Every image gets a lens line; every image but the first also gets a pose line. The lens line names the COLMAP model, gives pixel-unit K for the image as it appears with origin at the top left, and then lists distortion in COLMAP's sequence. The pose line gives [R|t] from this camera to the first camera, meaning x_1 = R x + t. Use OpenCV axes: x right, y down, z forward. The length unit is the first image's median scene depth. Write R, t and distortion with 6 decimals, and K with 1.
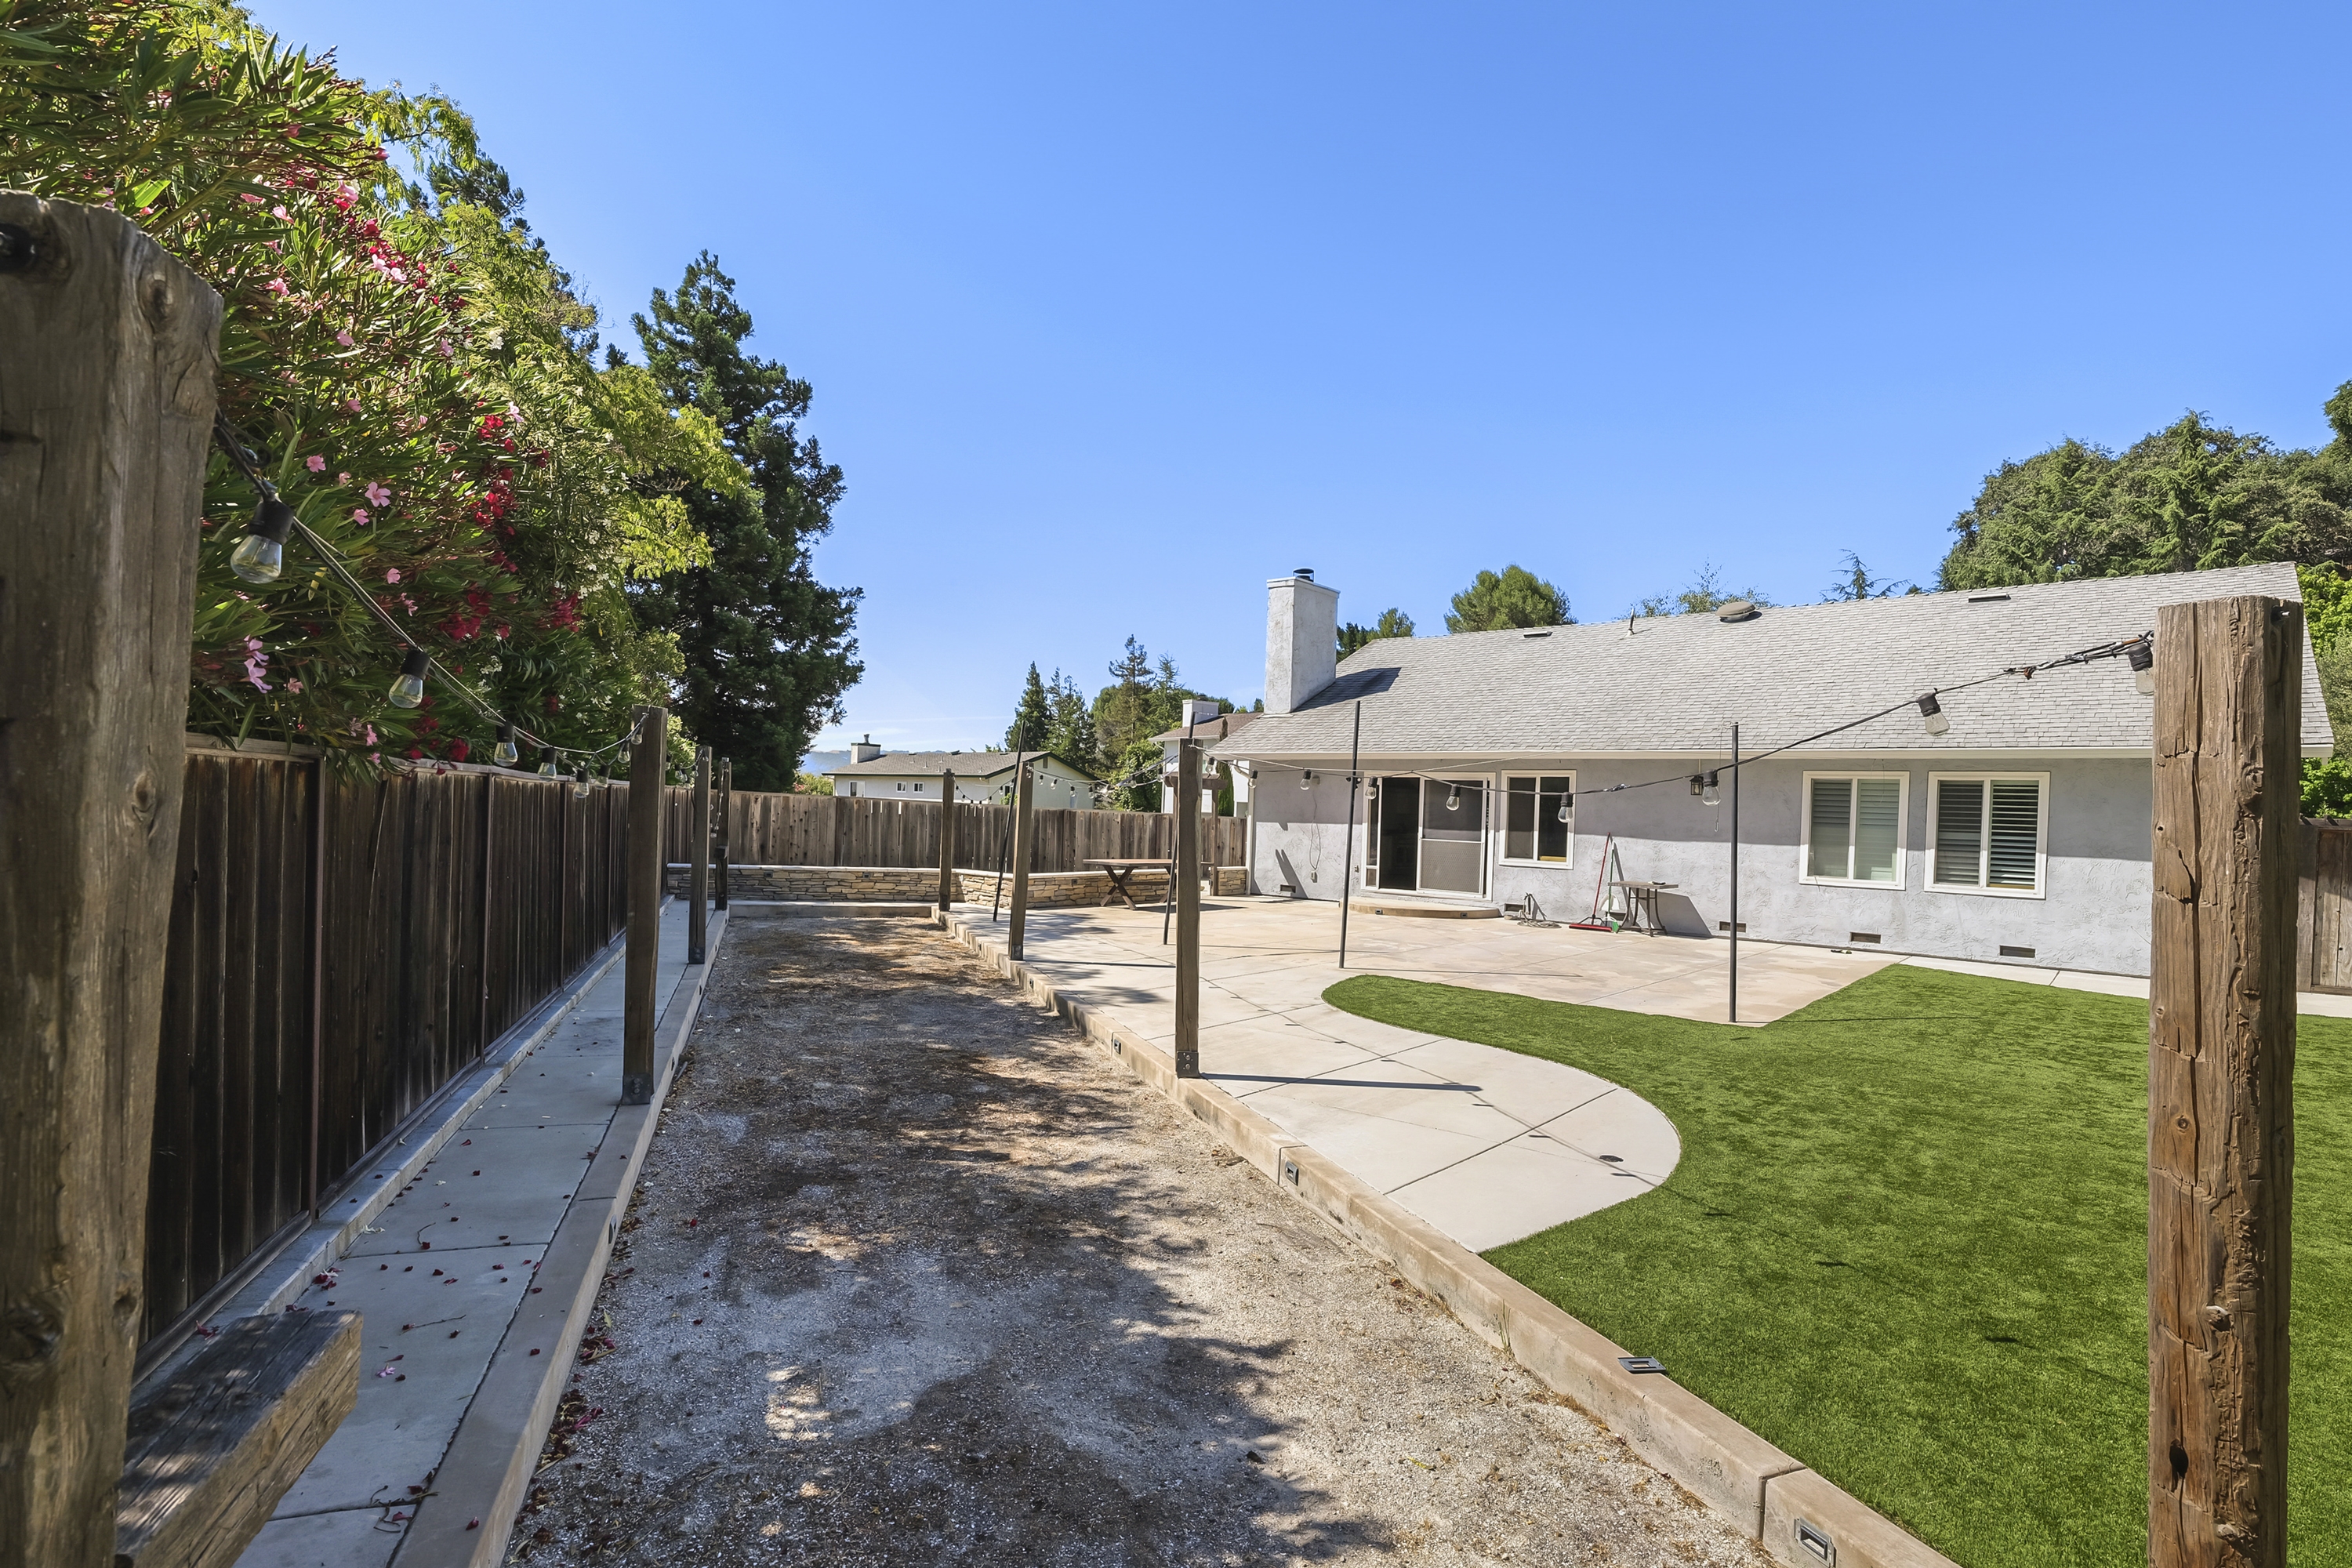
lens RADIAL K [[1105.4, 0, 1175.3], [0, 1105.4, 841.5], [0, 0, 1]] dist [-0.001019, -0.000097]
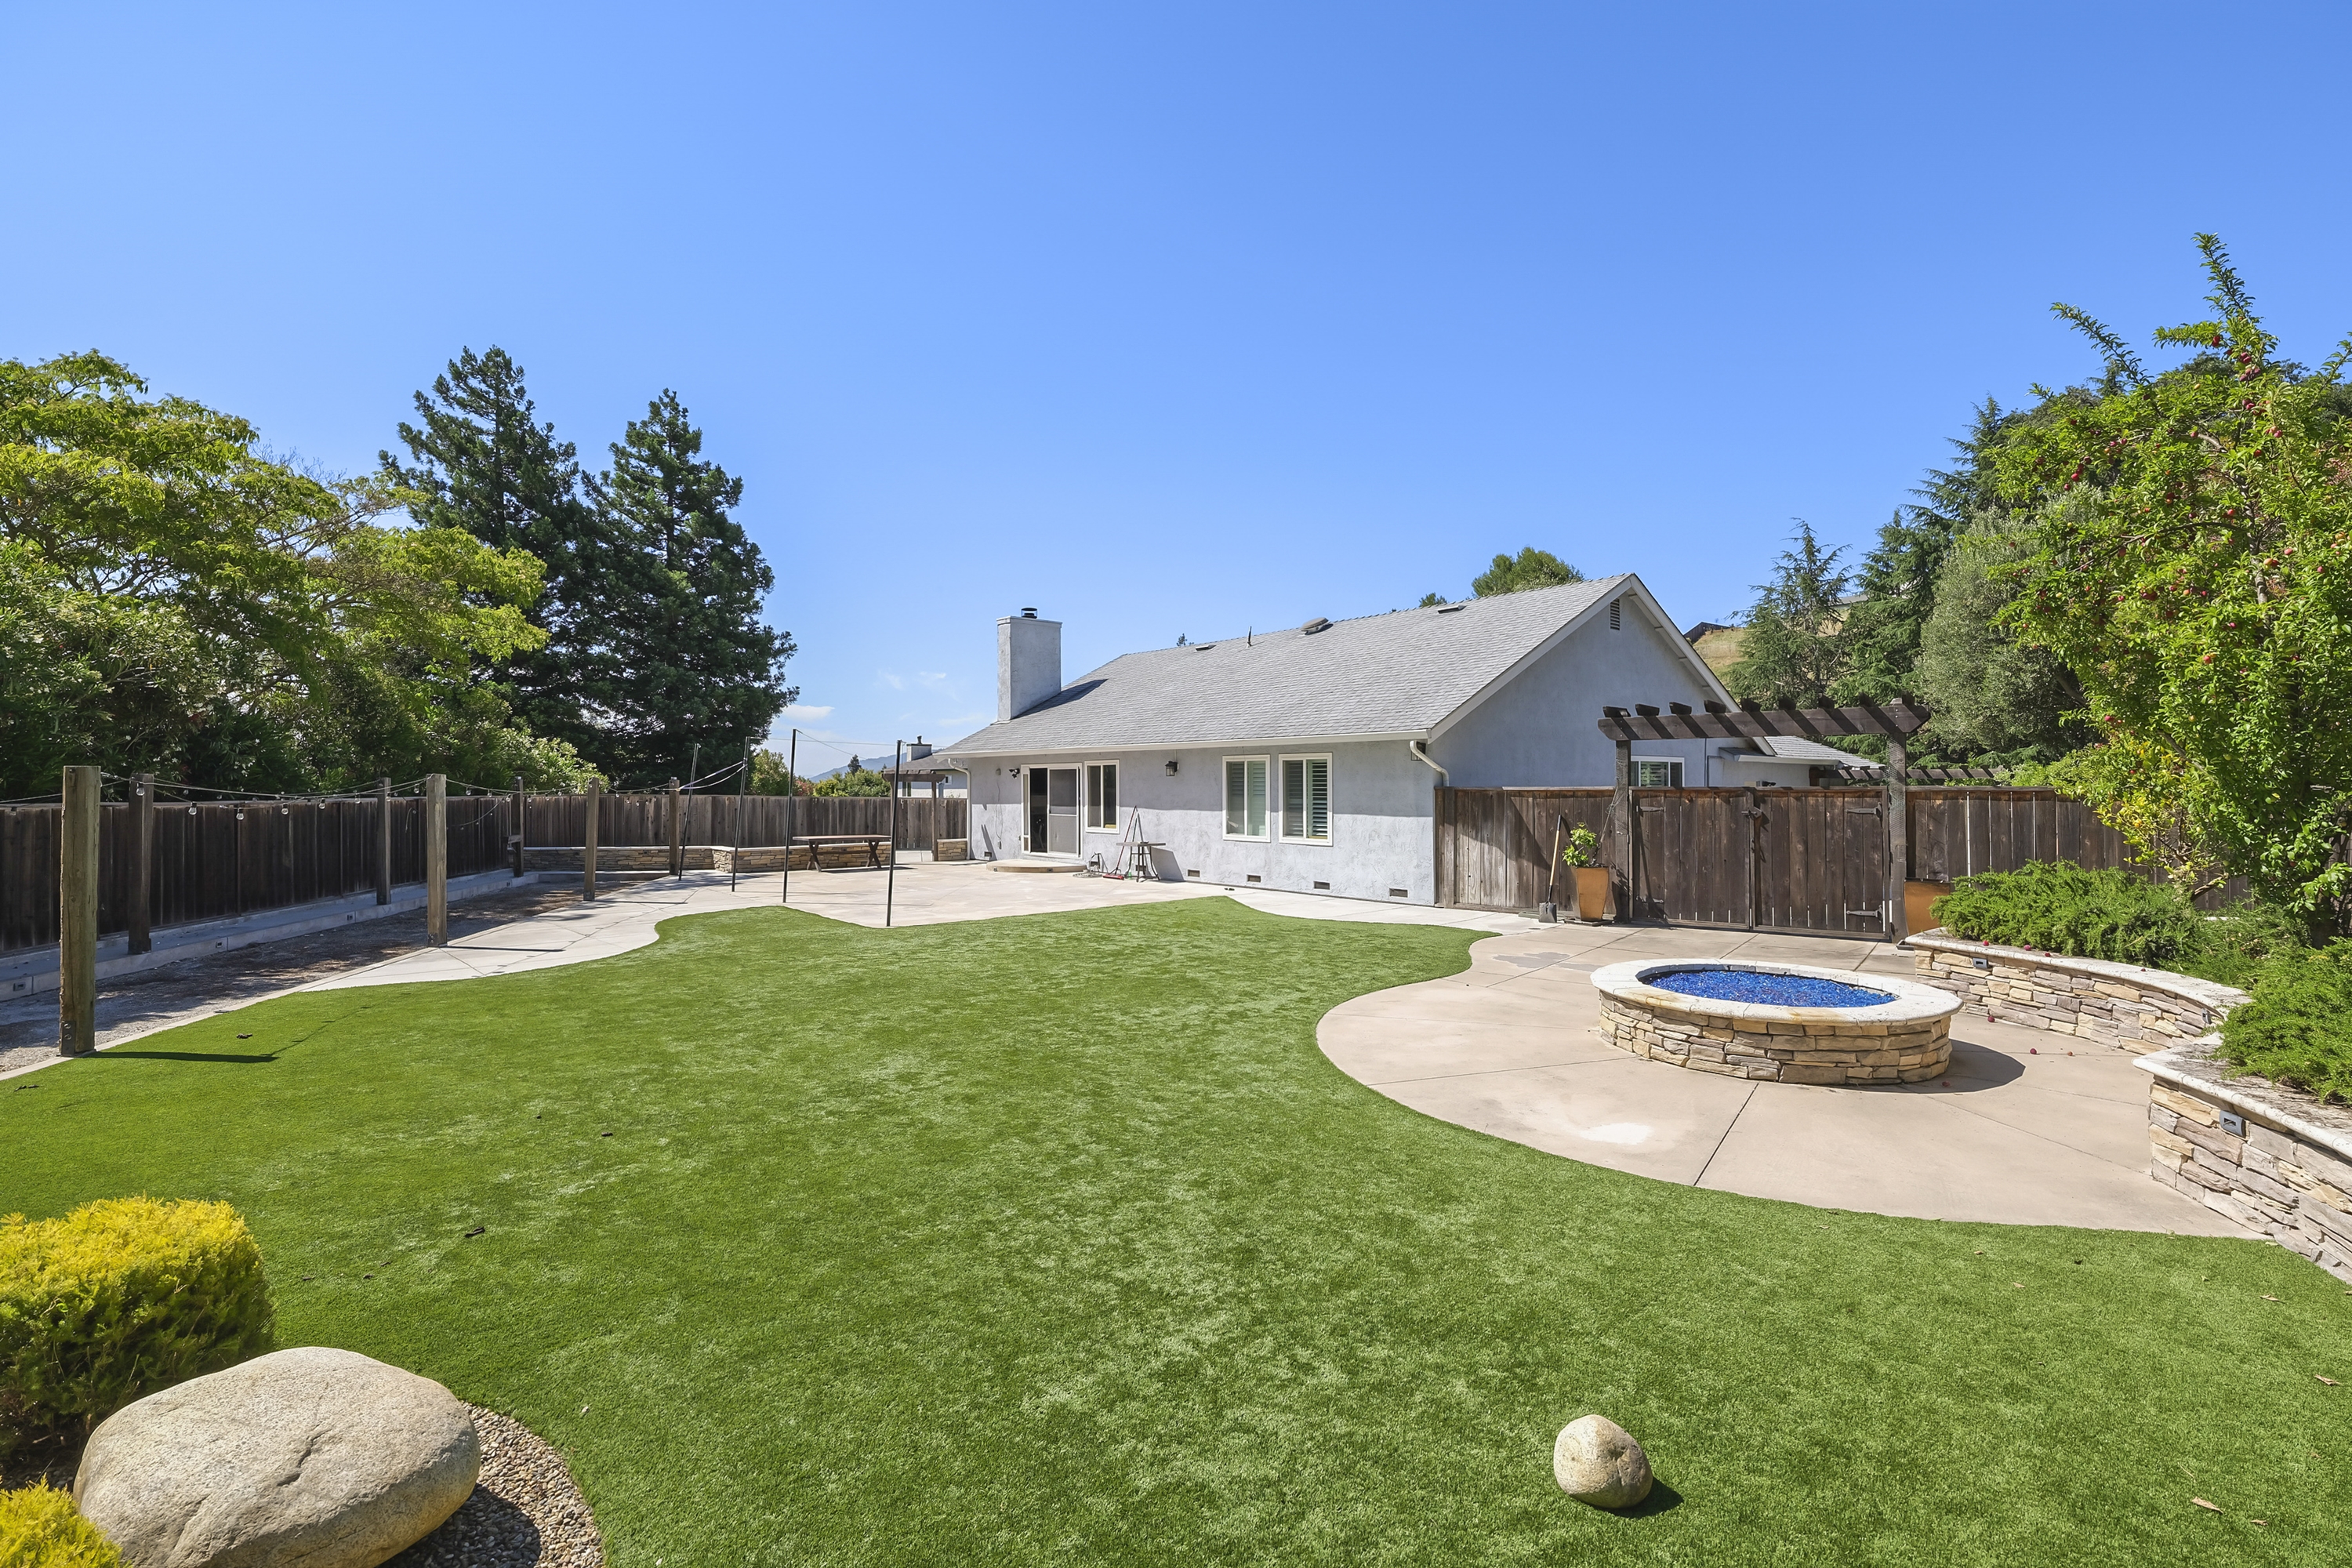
lens RADIAL K [[1080.2, 0, 1217.1], [0, 1080.2, 790.9], [0, 0, 1]] dist [0.000117, 0.000108]
pose [[0.985459, -0.035564, -0.166149, 0.644268], [0.031195, 0.999097, -0.028831, 0.013674], [0.167025, 0.023228, 0.985679, -0.246392]]
